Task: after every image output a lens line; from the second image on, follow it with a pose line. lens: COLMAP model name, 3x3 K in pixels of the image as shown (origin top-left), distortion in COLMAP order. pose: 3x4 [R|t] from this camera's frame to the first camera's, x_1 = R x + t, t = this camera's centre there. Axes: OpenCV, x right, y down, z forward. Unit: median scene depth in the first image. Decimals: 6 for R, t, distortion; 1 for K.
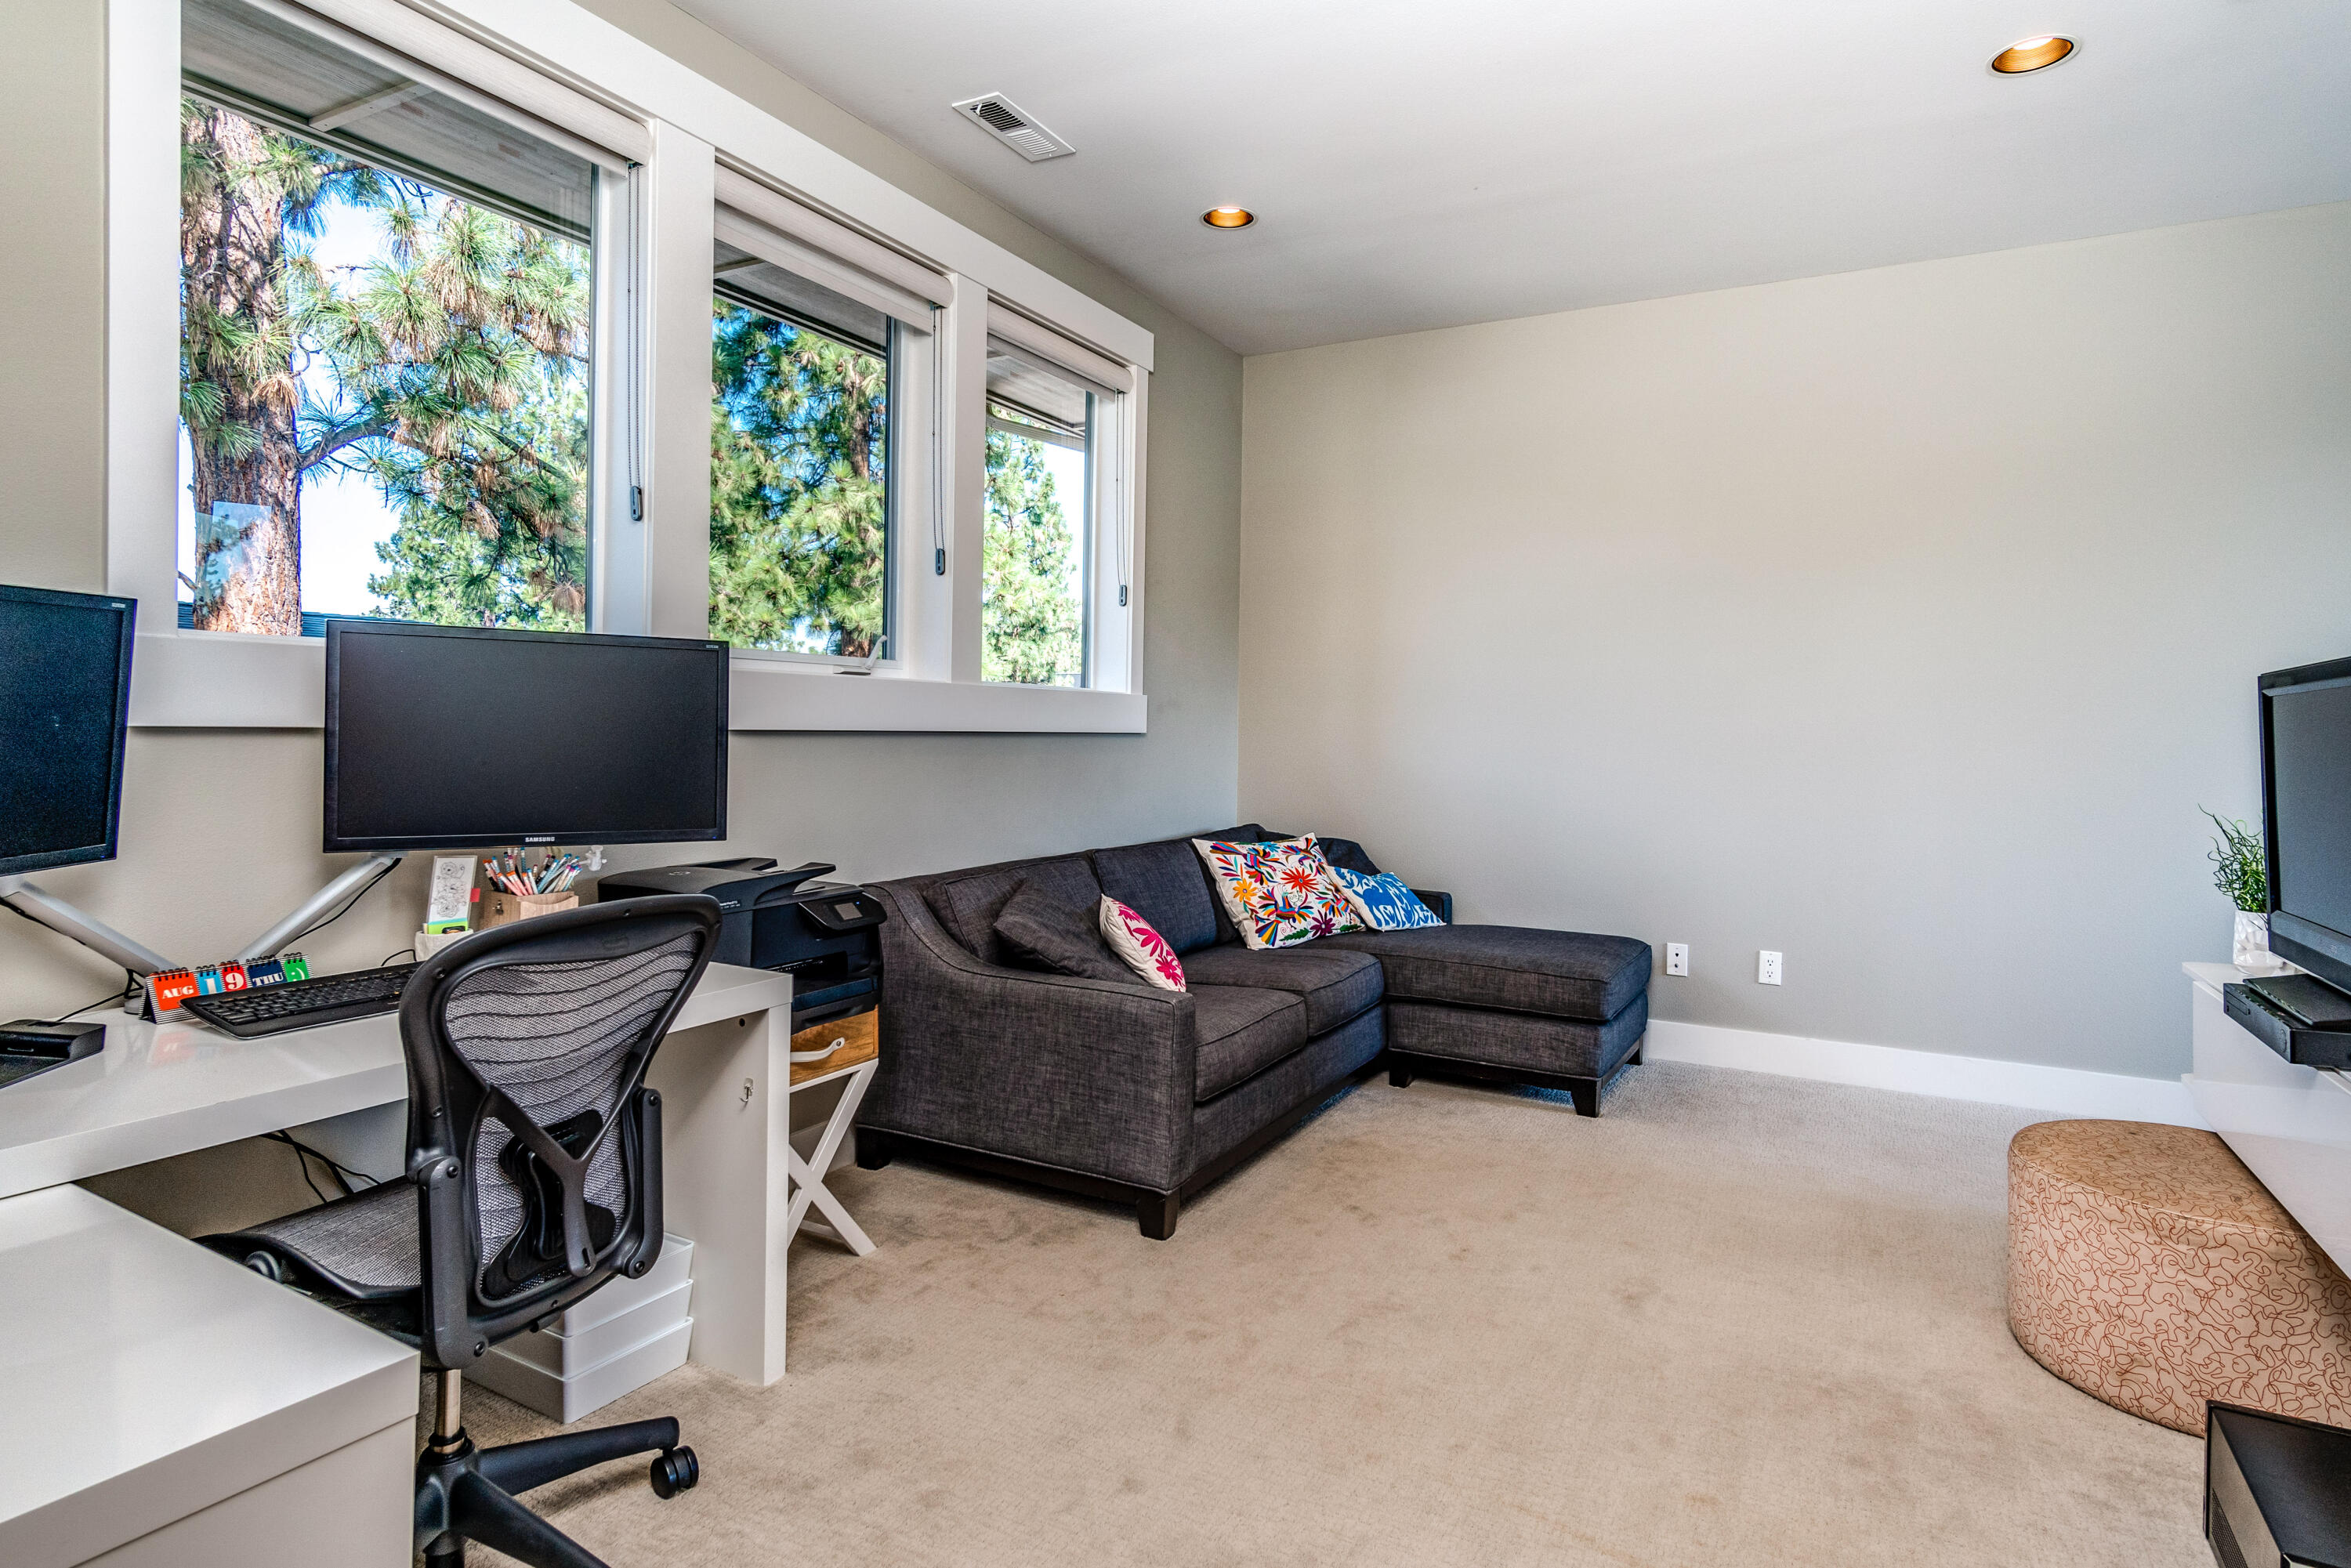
lens RADIAL K [[1266.1, 0, 1178.6], [0, 1266.1, 716.8], [0, 0, 1]] dist [0.001886, 0.000548]
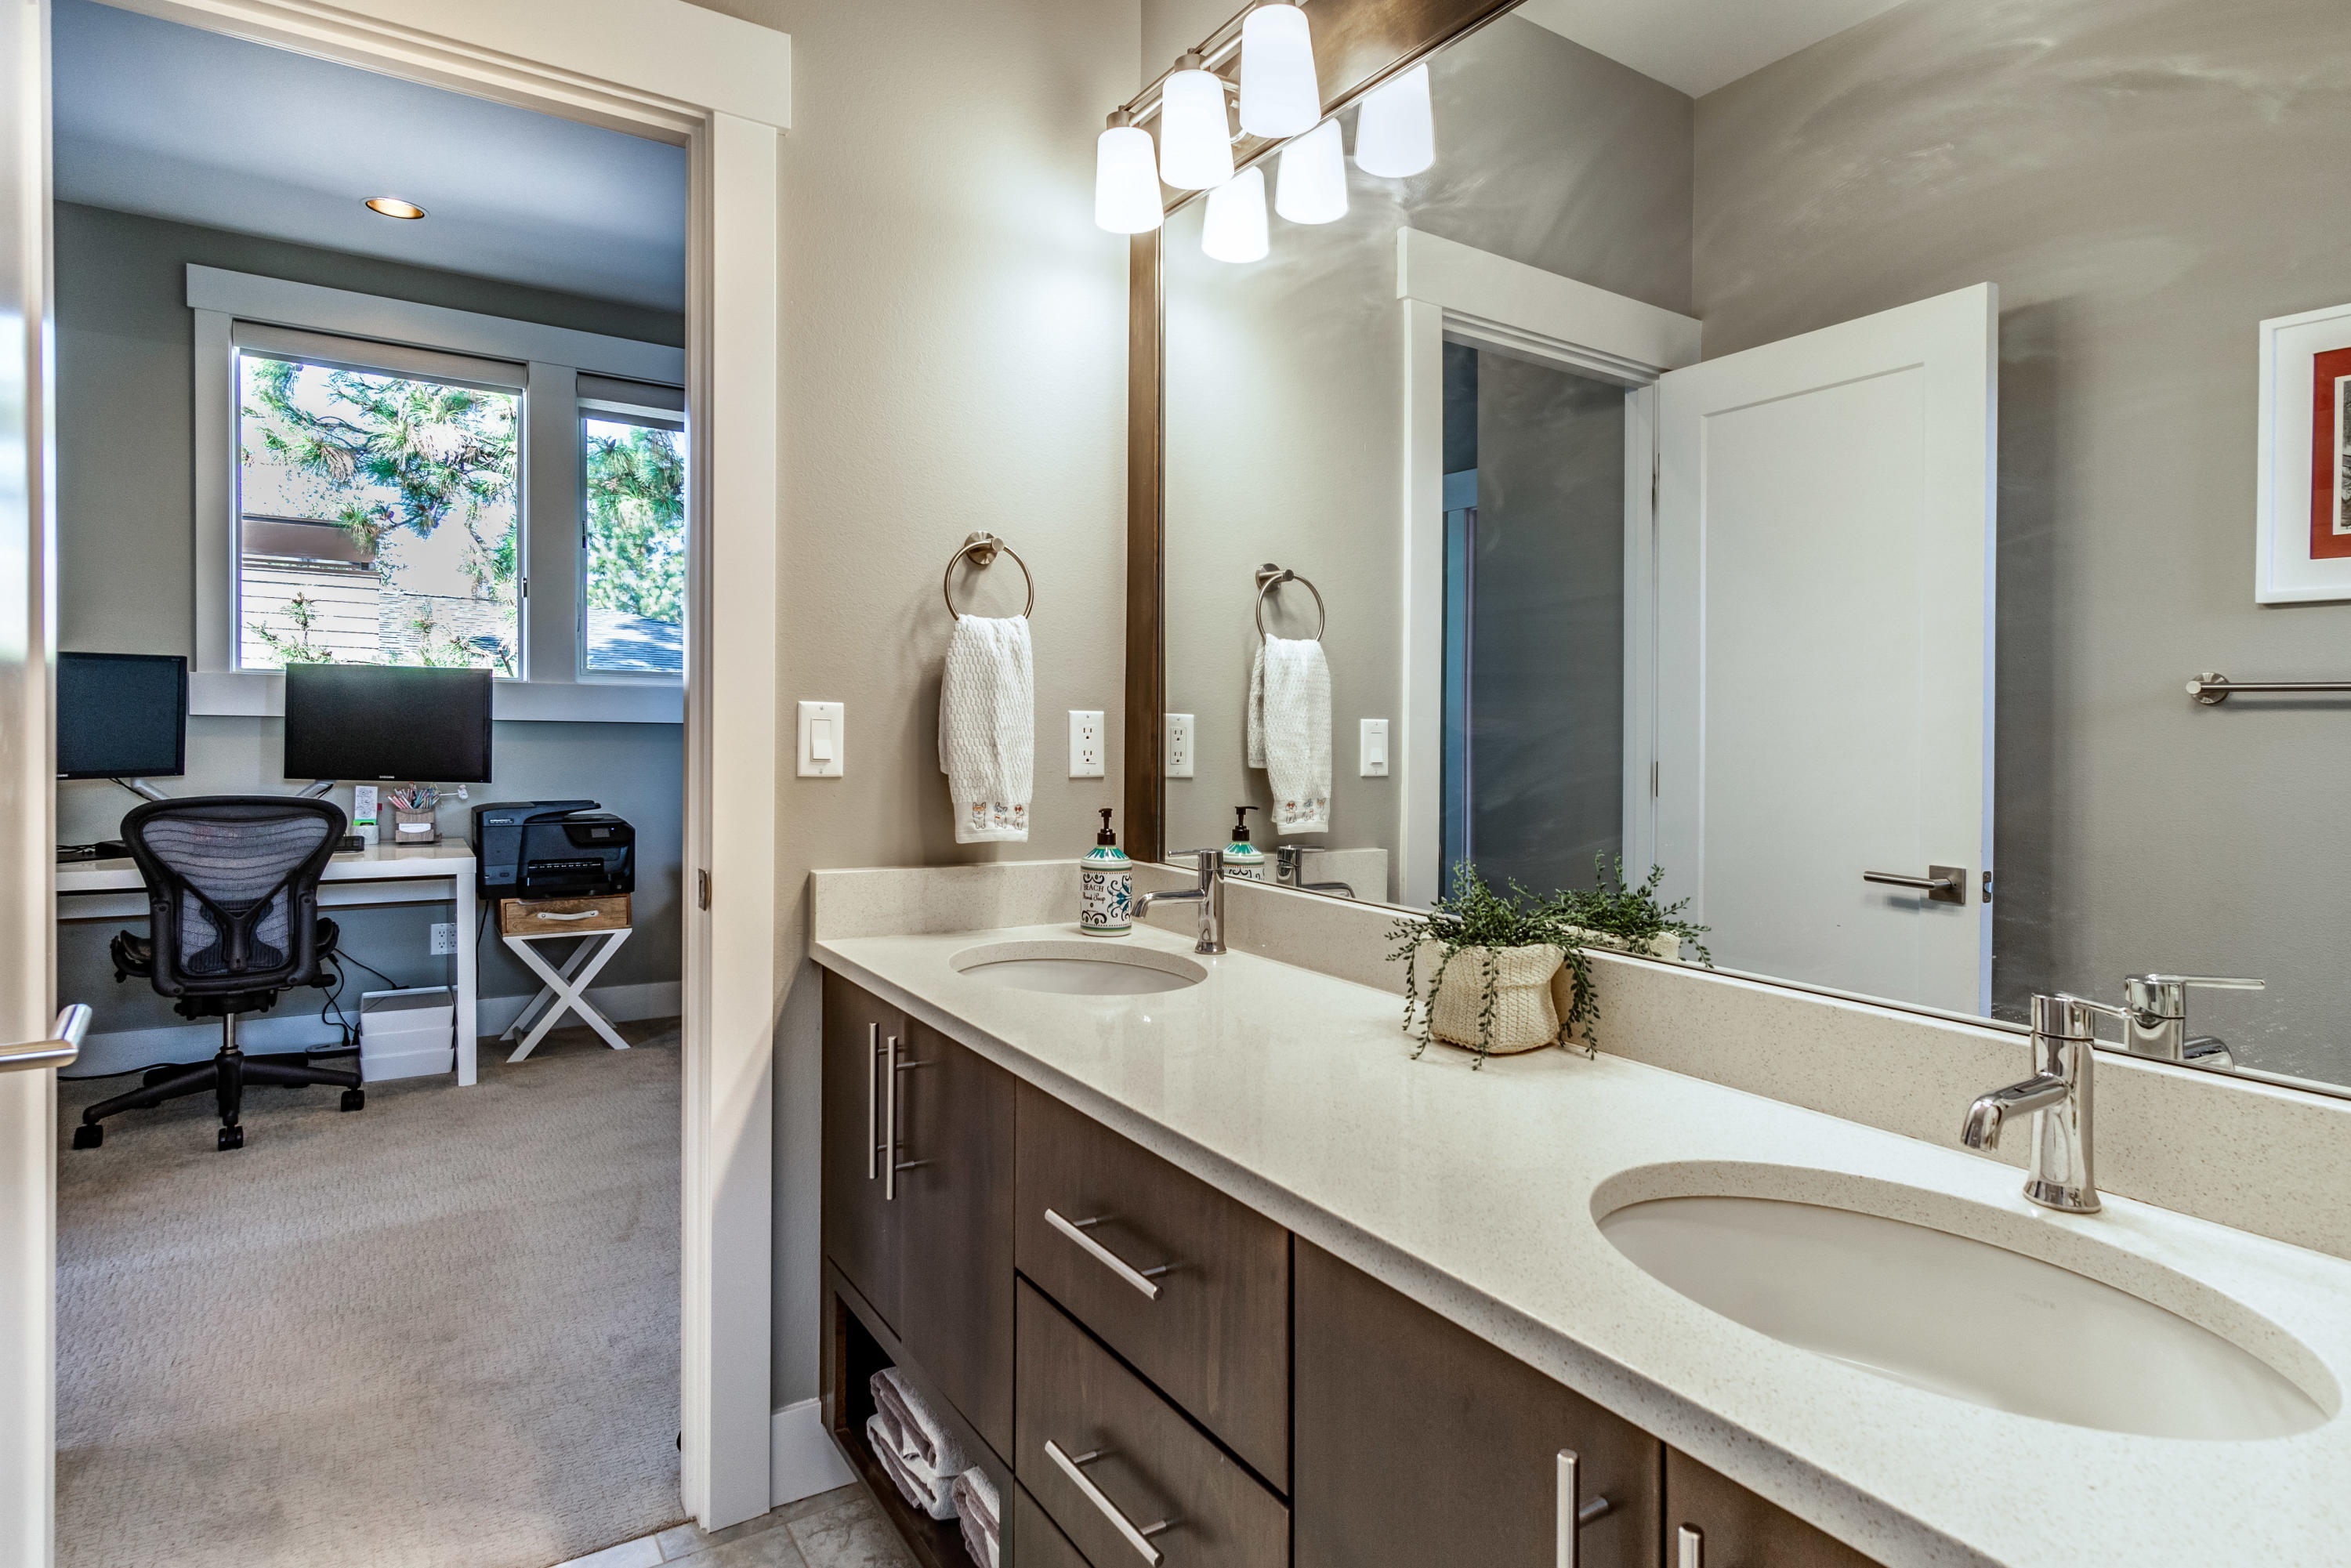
lens RADIAL K [[1266.1, 0, 1178.6], [0, 1266.1, 716.8], [0, 0, 1]] dist [0.001886, 0.000548]
pose [[0.882503, -0.001817, -0.470304, 1.541254], [-0.001830, 0.999972, -0.007298, 0.020447], [0.470304, 0.007302, 0.882474, -0.115675]]
